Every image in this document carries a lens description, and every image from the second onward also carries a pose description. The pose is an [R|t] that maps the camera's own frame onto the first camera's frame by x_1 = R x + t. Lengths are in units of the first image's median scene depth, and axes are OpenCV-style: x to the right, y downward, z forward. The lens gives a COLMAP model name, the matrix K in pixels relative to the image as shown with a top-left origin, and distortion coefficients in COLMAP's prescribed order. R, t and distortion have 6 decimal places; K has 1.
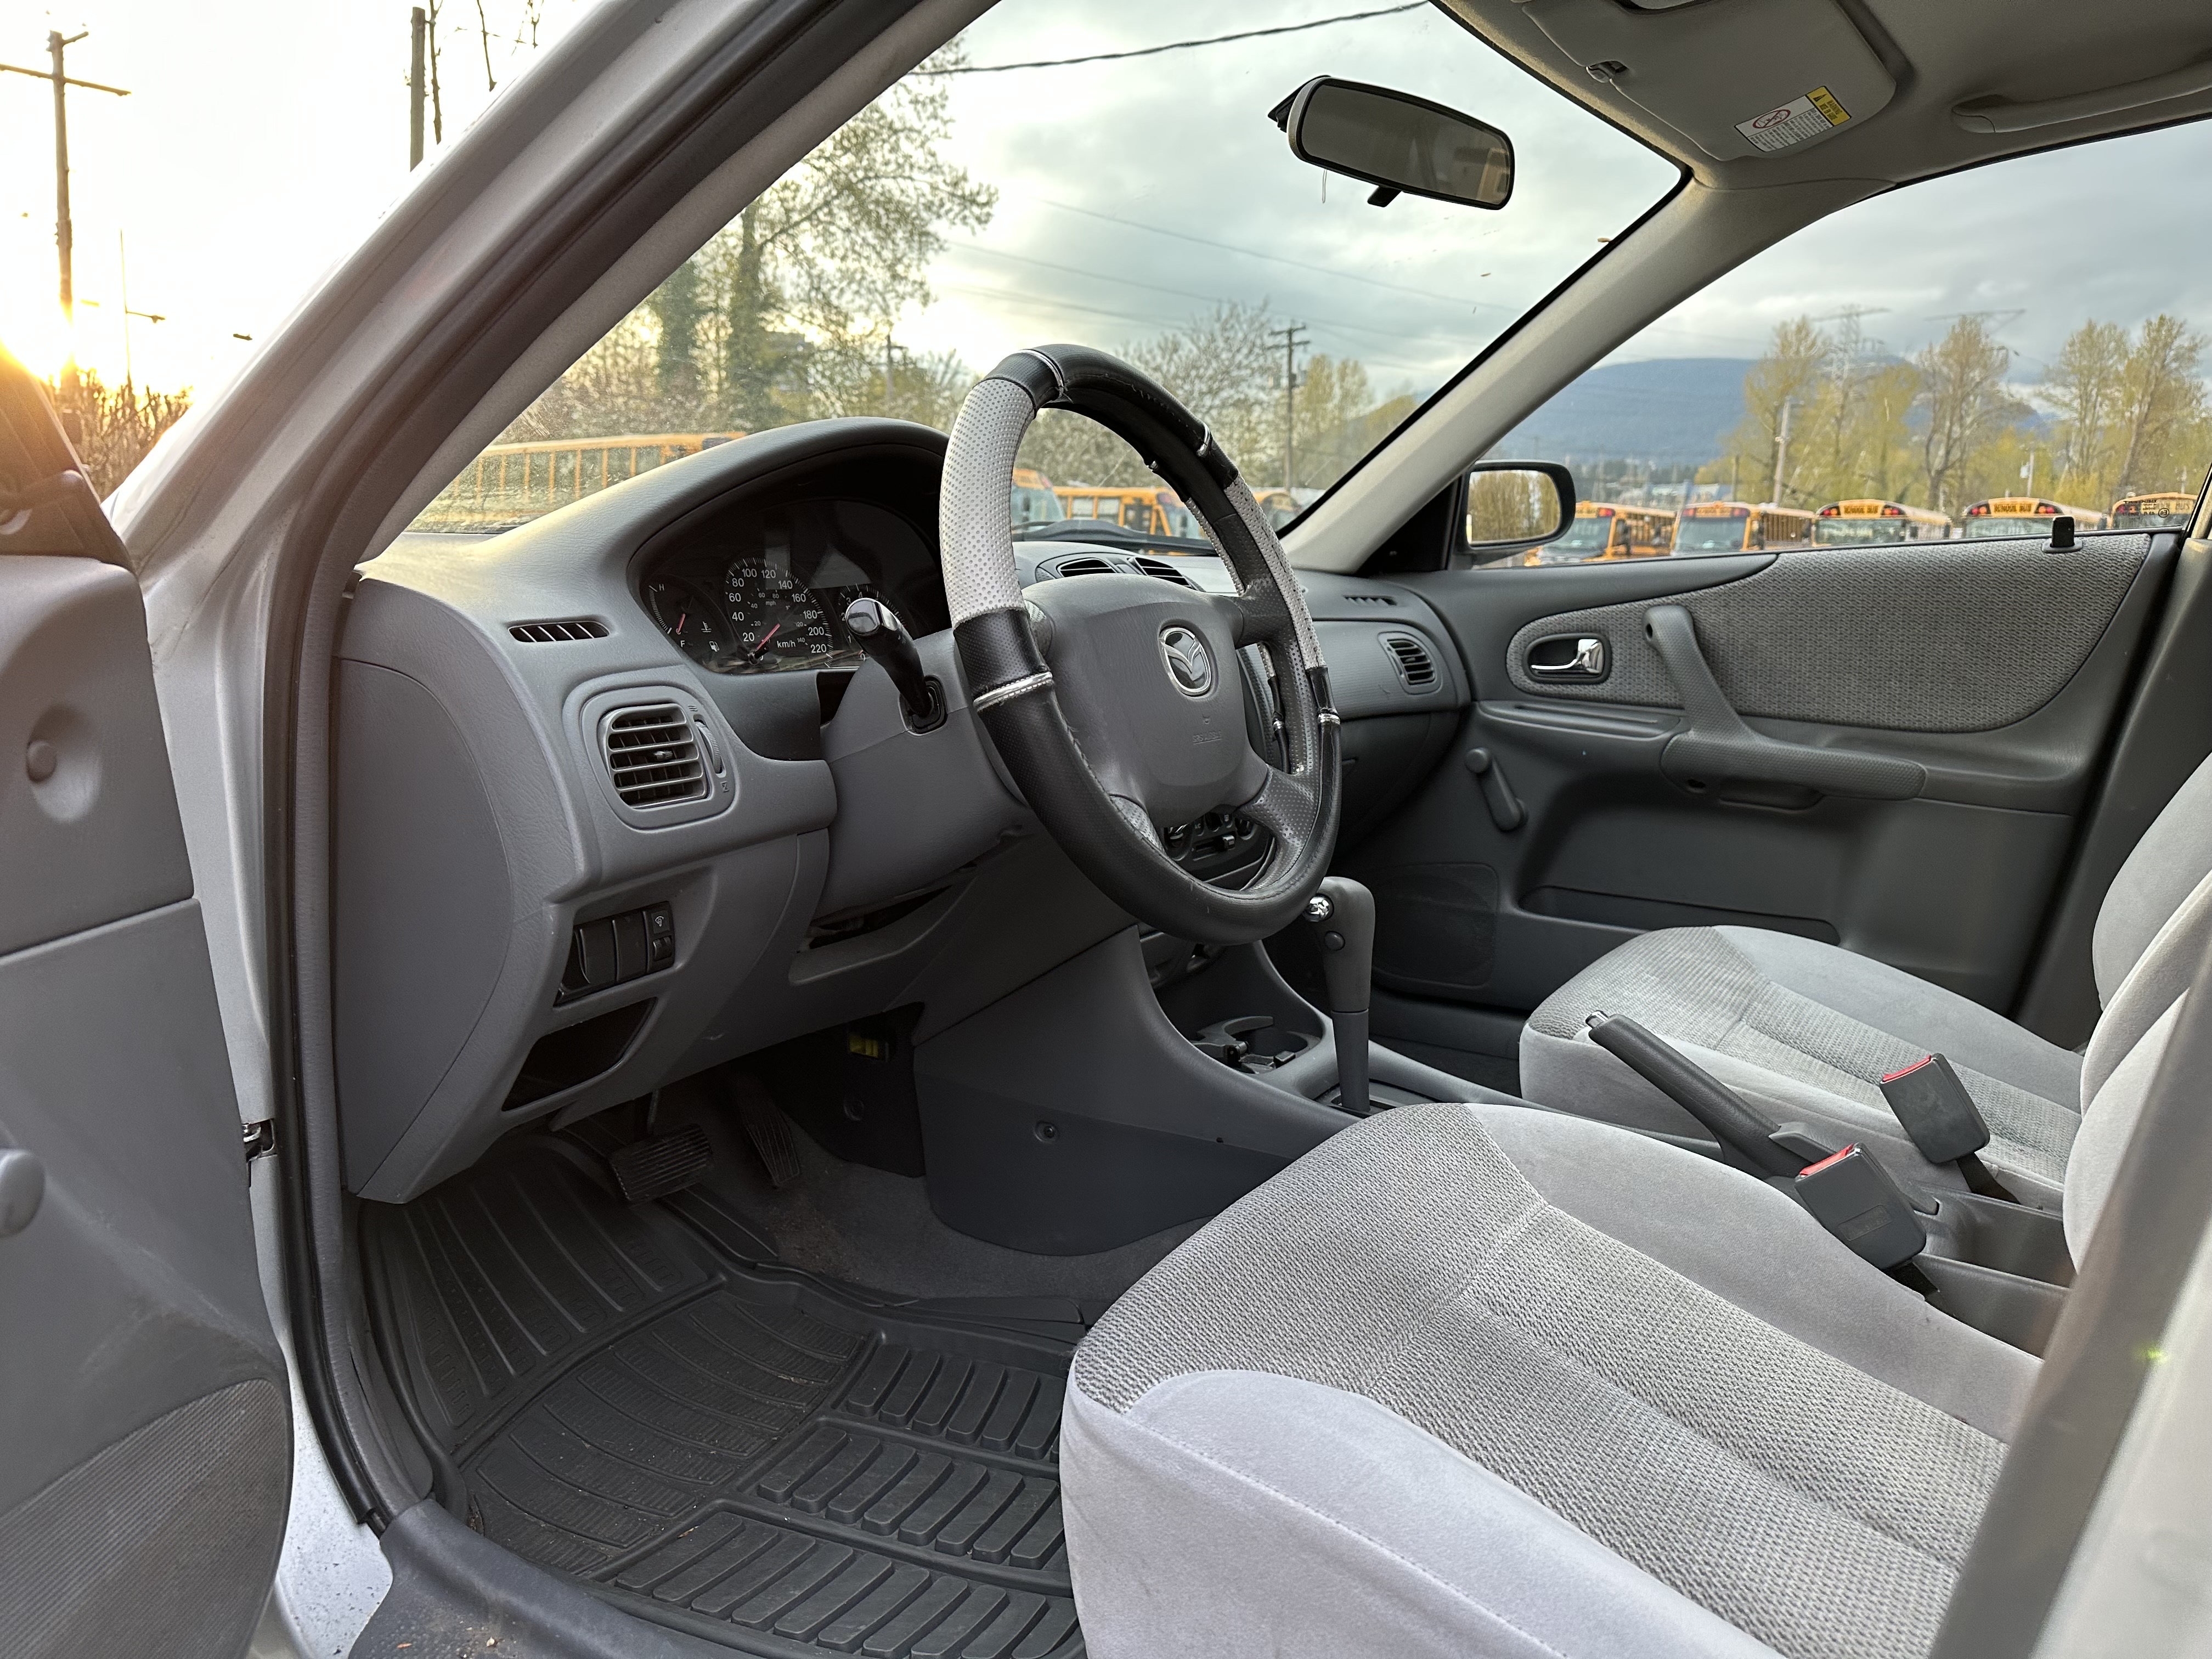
lens RADIAL K [[1546.9, 0, 1091.2], [0, 1546.9, 867.8], [0, 0, 1]] dist [0.054838, -0.062744]
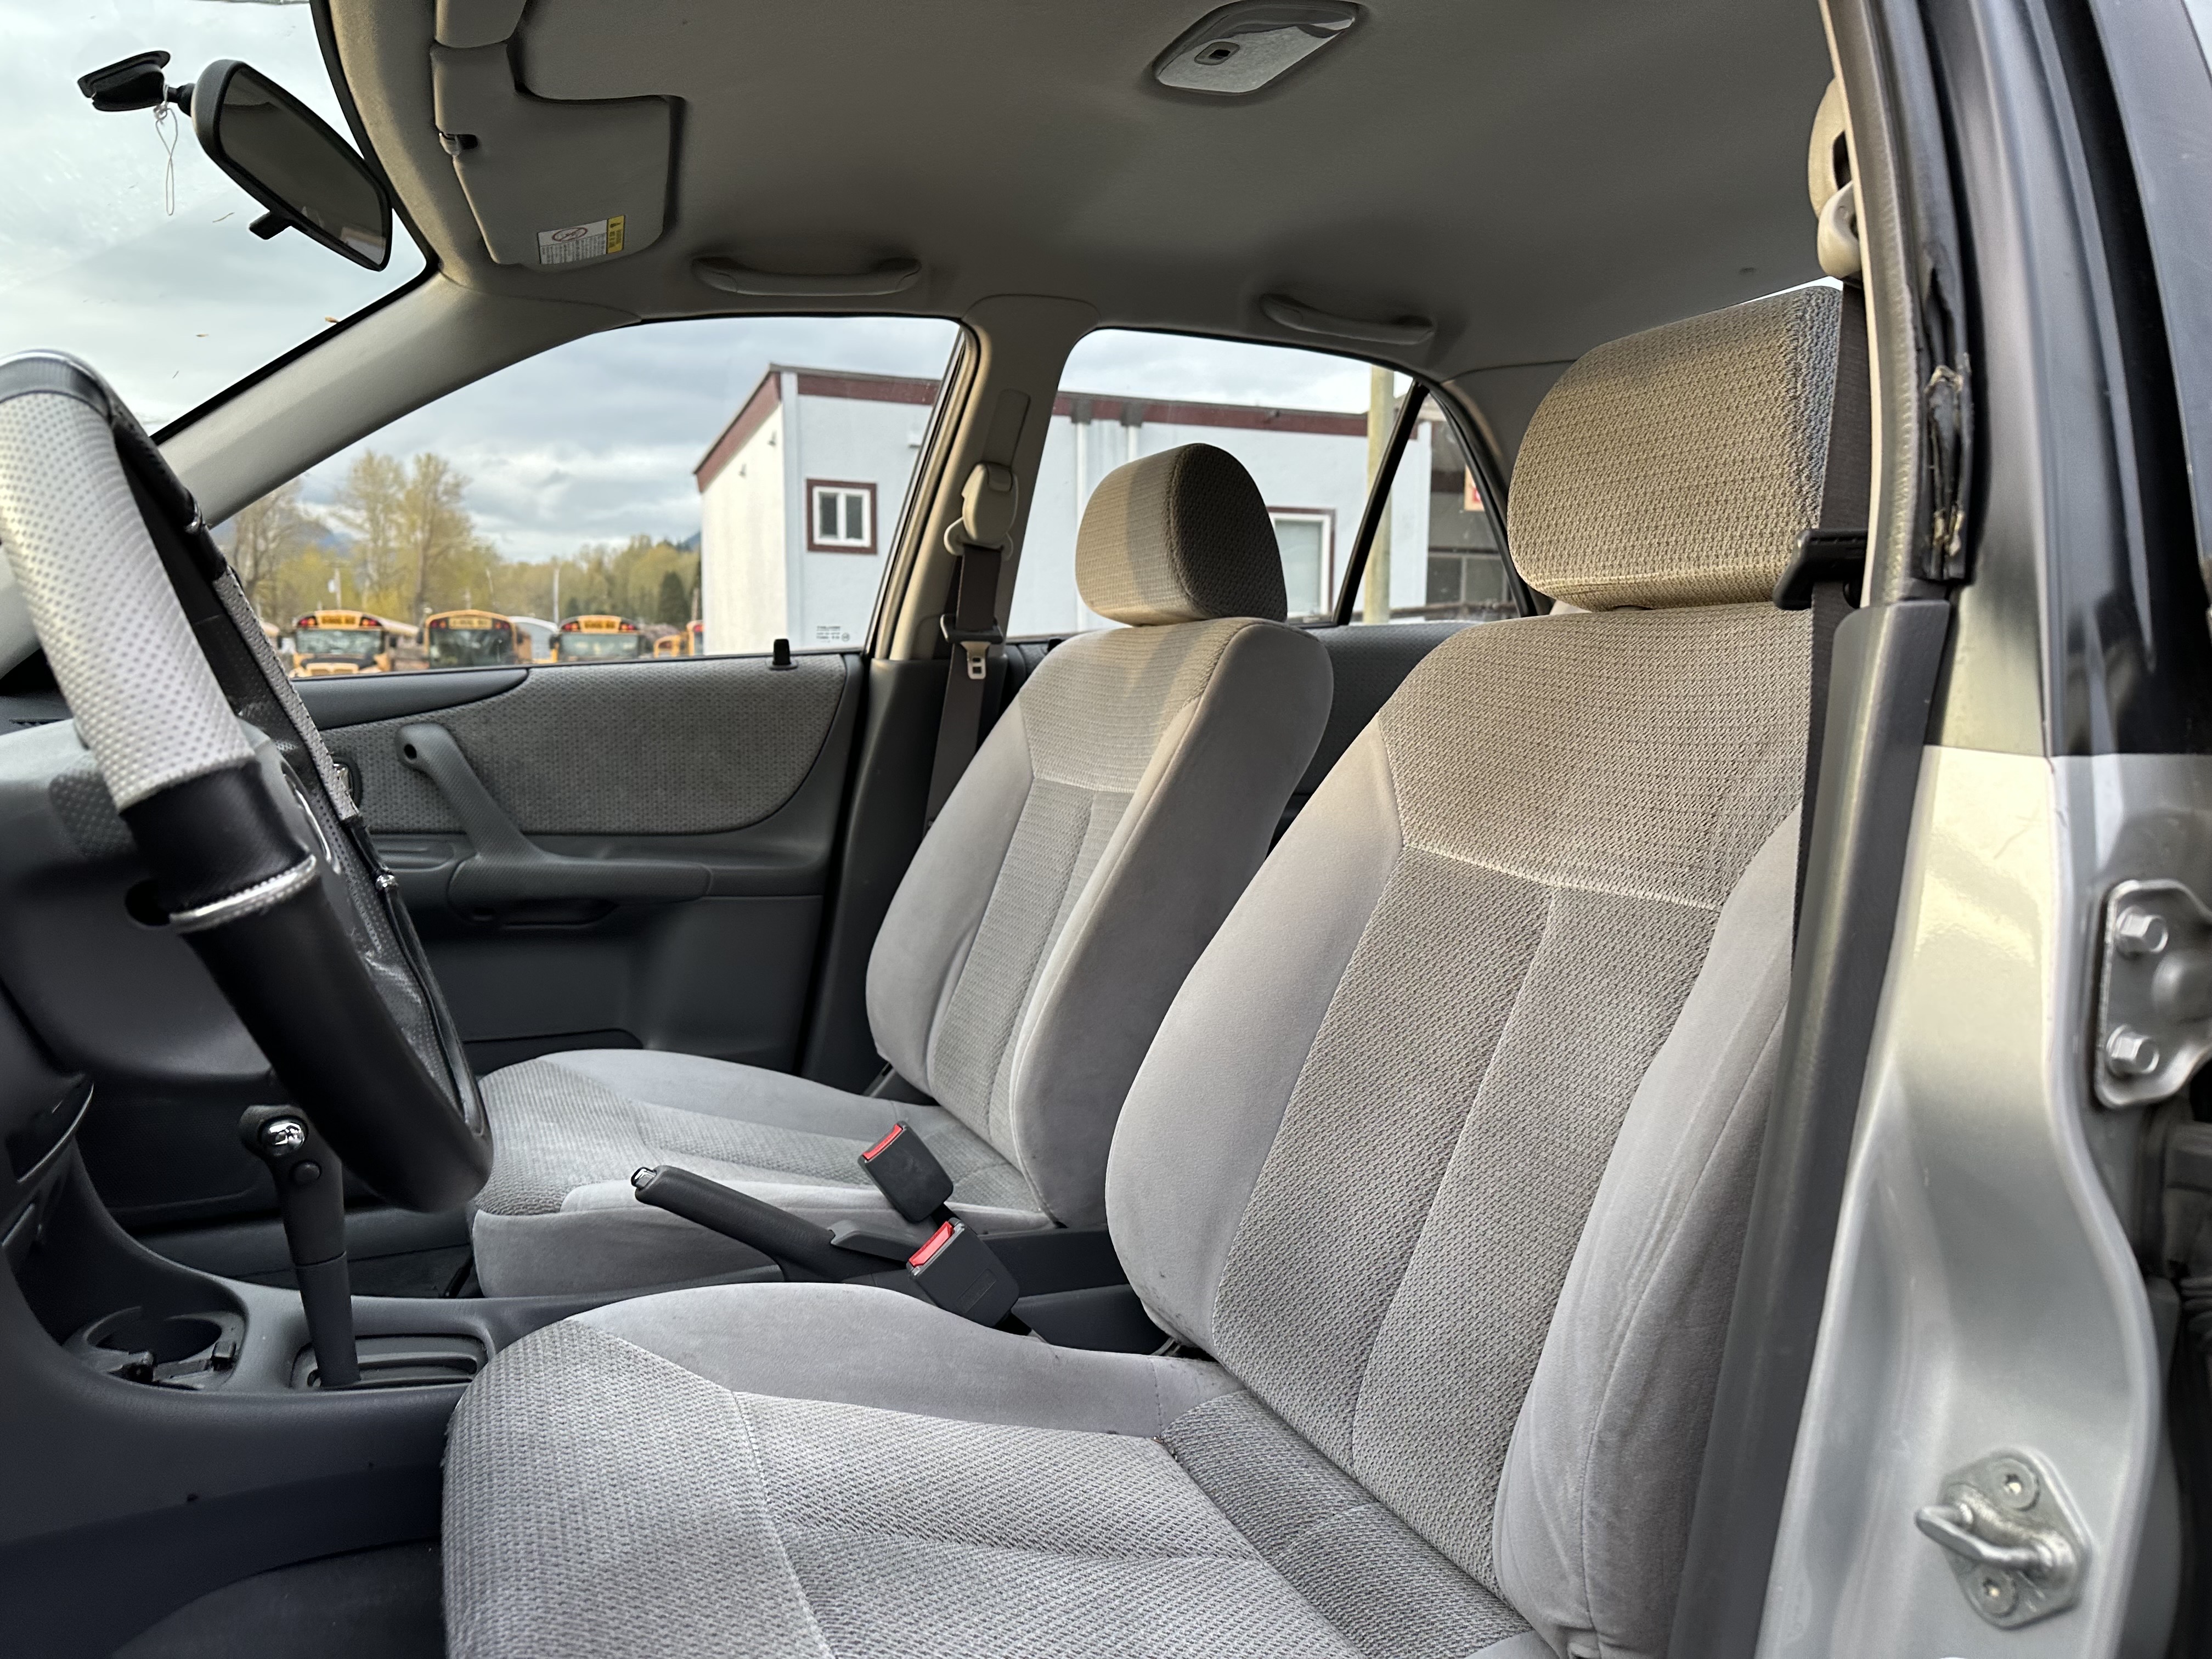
lens RADIAL K [[1546.9, 0, 1084.5], [0, 1546.9, 853.8], [0, 0, 1]] dist [0.054838, -0.062744]
pose [[0.553374, -0.099970, 0.826912, -0.184230], [0.162238, 0.986693, 0.010716, -0.039489], [-0.816980, 0.128227, 0.562230, 0.175466]]
